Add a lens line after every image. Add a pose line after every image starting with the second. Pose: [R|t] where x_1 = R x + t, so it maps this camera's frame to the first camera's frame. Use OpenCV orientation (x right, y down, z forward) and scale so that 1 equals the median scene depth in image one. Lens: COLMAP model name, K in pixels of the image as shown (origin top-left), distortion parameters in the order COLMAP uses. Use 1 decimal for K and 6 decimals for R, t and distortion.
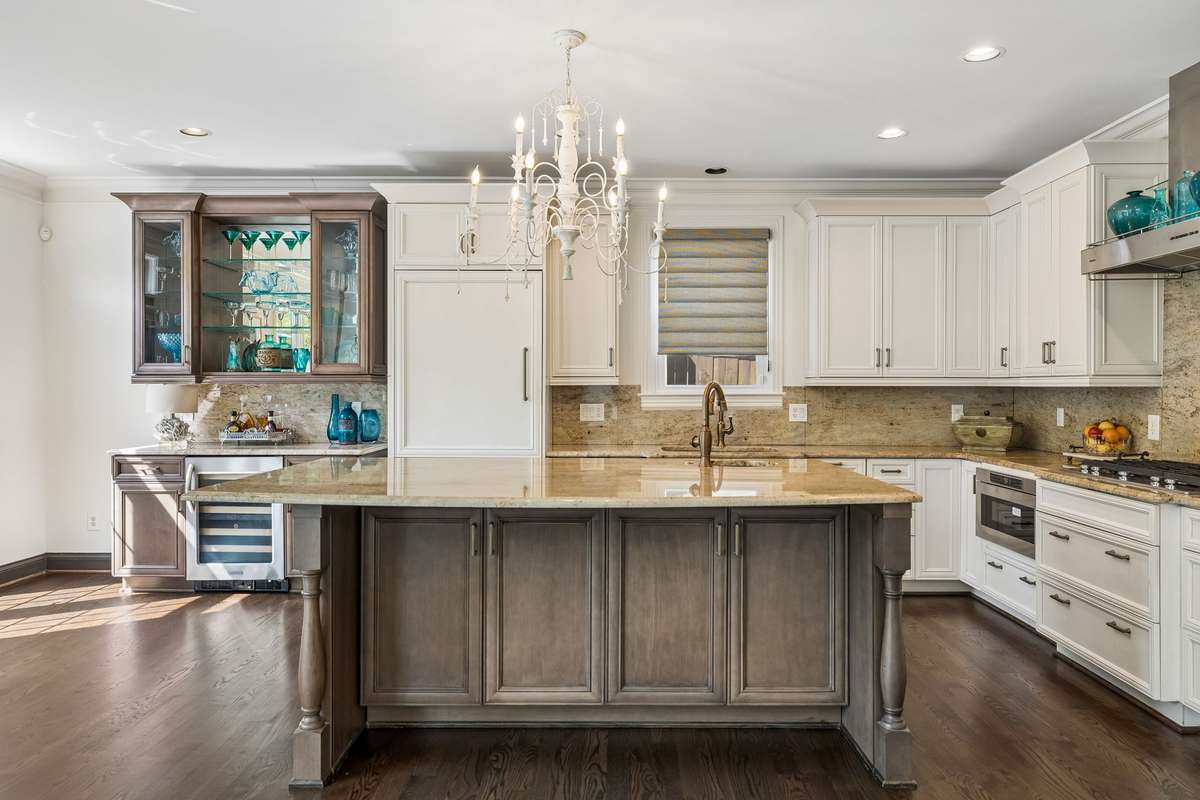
lens RADIAL K [[848.3, 0, 621.0], [0, 848.3, 388.2], [0, 0, 1]] dist [0.007188, -0.001536]
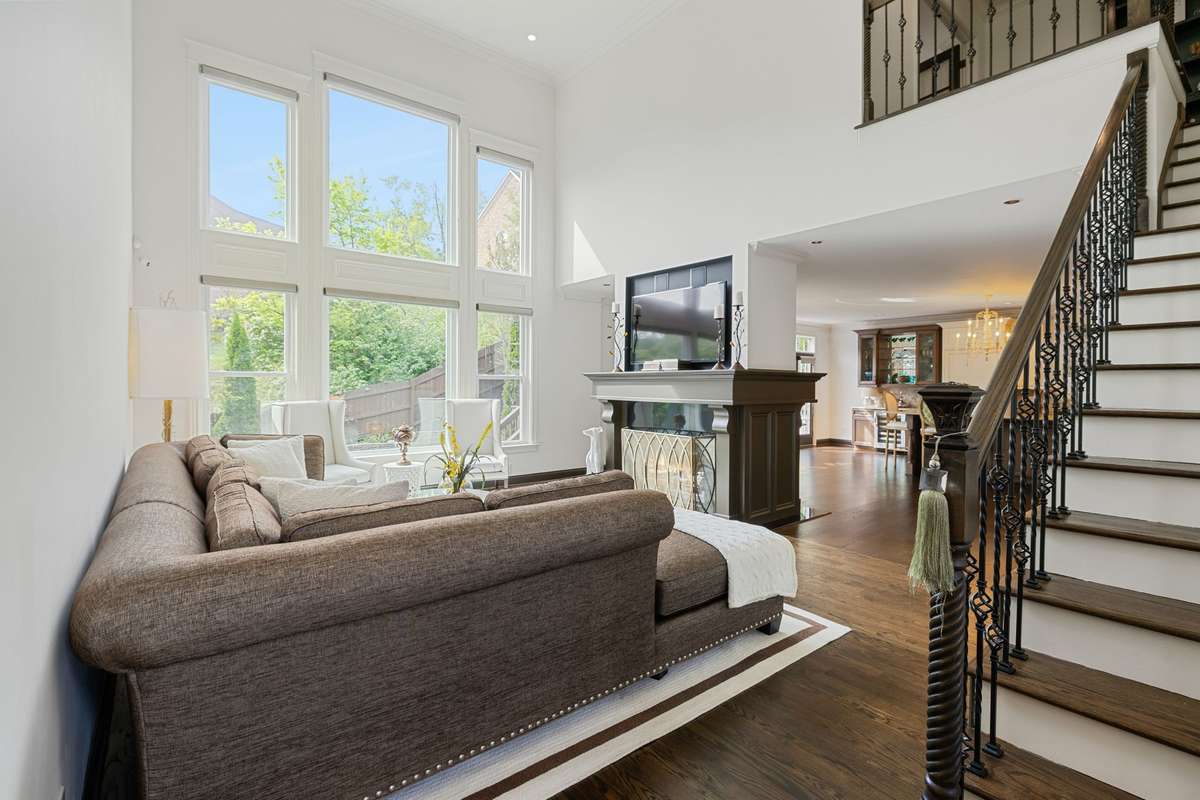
lens RADIAL K [[552.3, 0, 595.5], [0, 552.3, 391.5], [0, 0, 1]] dist [-0.018091, -0.000191]
pose [[0.626293, 0.012246, -0.779491, 0.466355], [-0.009659, 0.999922, 0.007949, 0.004161], [0.779528, 0.002551, 0.626363, -1.164377]]
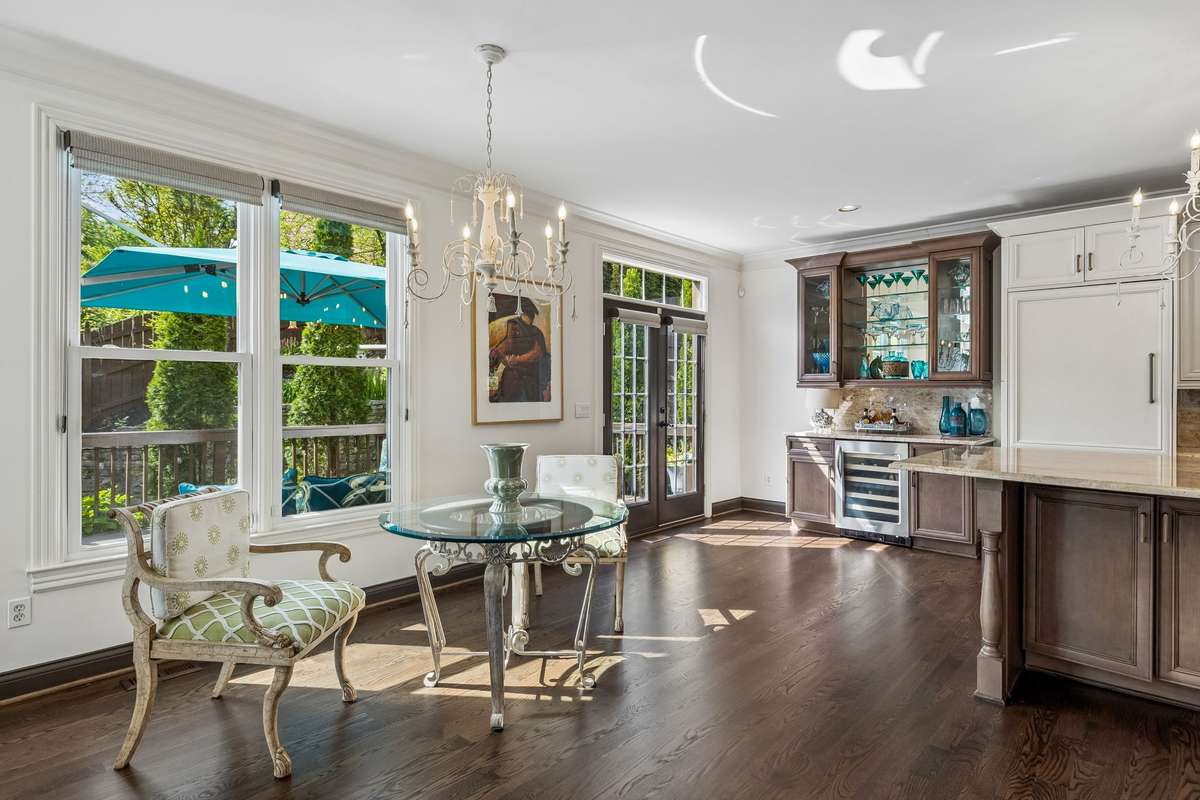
lens RADIAL K [[646.4, 0, 595.5], [0, 646.4, 387.8], [0, 0, 1]] dist [-0.004283, 0.000464]
pose [[0.737212, -0.002069, -0.675659, -0.079525], [-0.004758, 0.999955, -0.008253, 0.005226], [0.675645, 0.009299, 0.737168, -0.060278]]
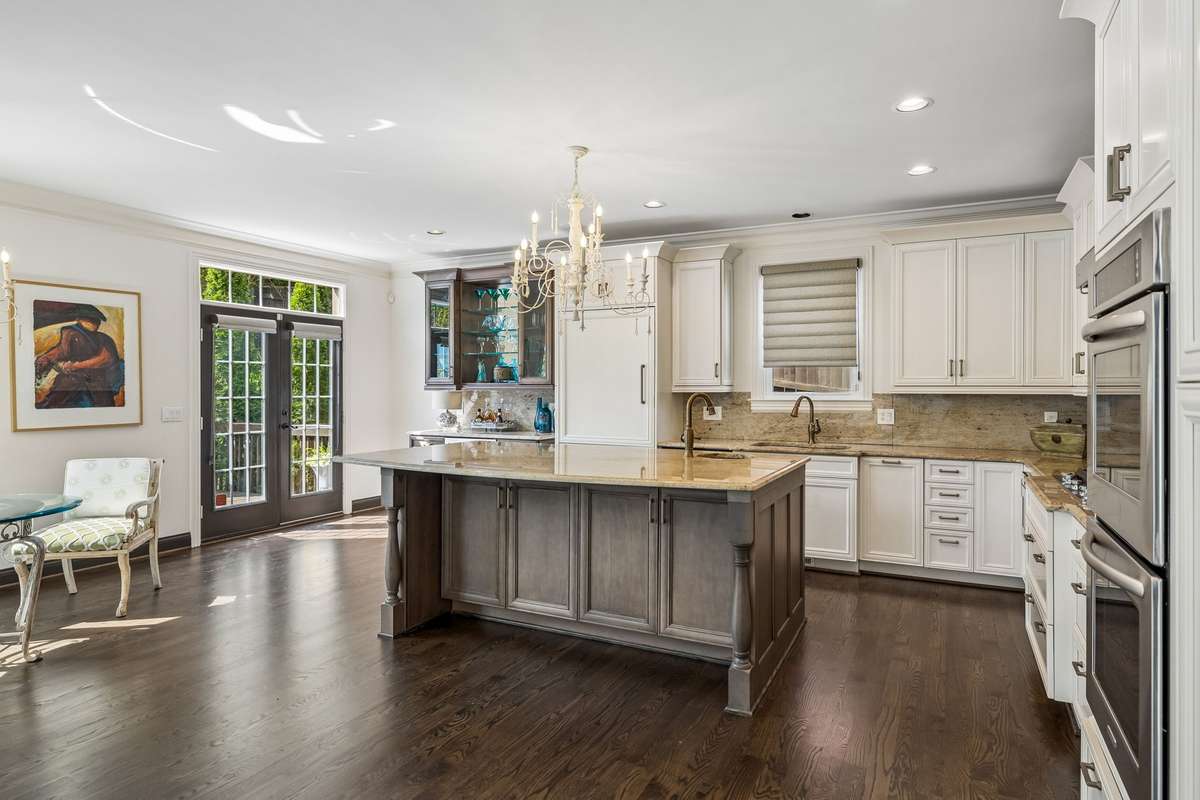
lens RADIAL K [[692.5, 0, 605.1], [0, 692.5, 387.0], [0, 0, 1]] dist [0.002752, 0.001919]
pose [[0.891040, -0.000058, -0.453925, 0.328555], [-0.001186, 0.999996, -0.002456, -0.009134], [0.453923, 0.002727, 0.891037, -0.007298]]
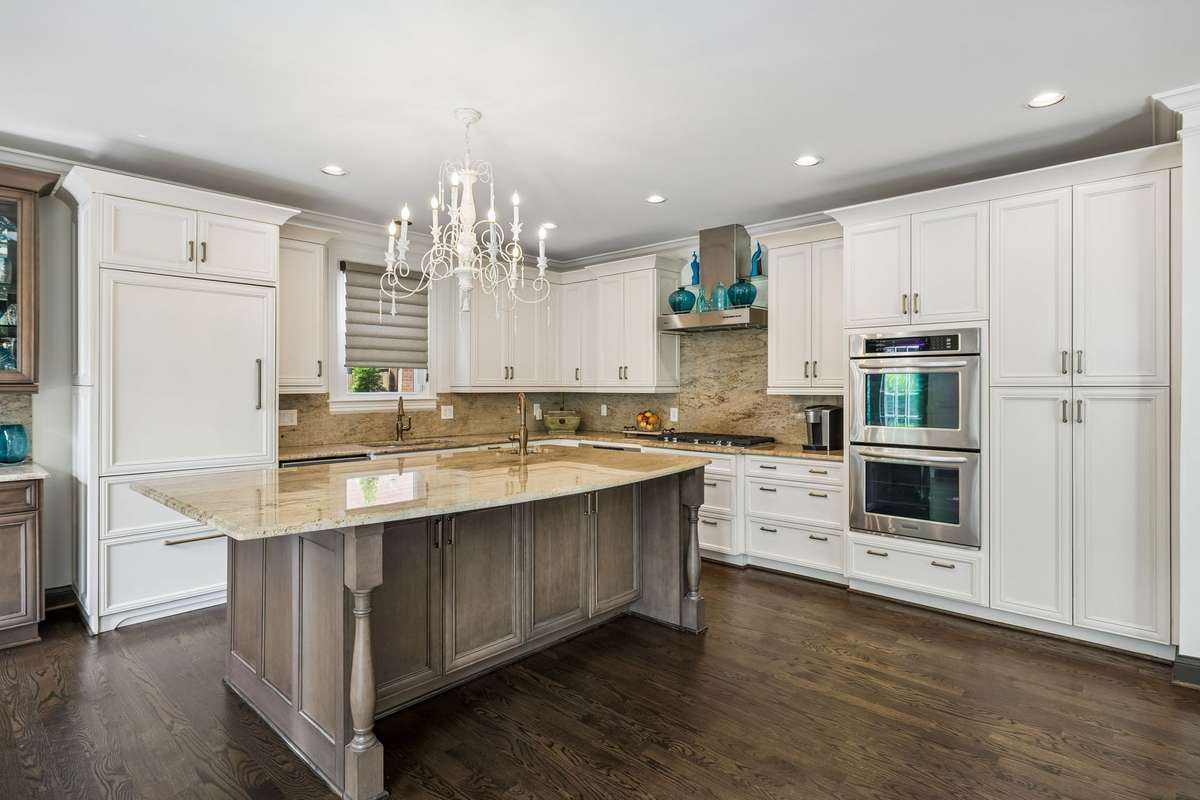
lens RADIAL K [[619.4, 0, 613.1], [0, 619.4, 385.5], [0, 0, 1]] dist [0.010412, -0.001892]
pose [[0.674674, 0.000251, 0.738116, -0.379405], [0.002059, 0.999995, -0.002222, -0.012316], [-0.738113, 0.003019, 0.674670, 0.154676]]
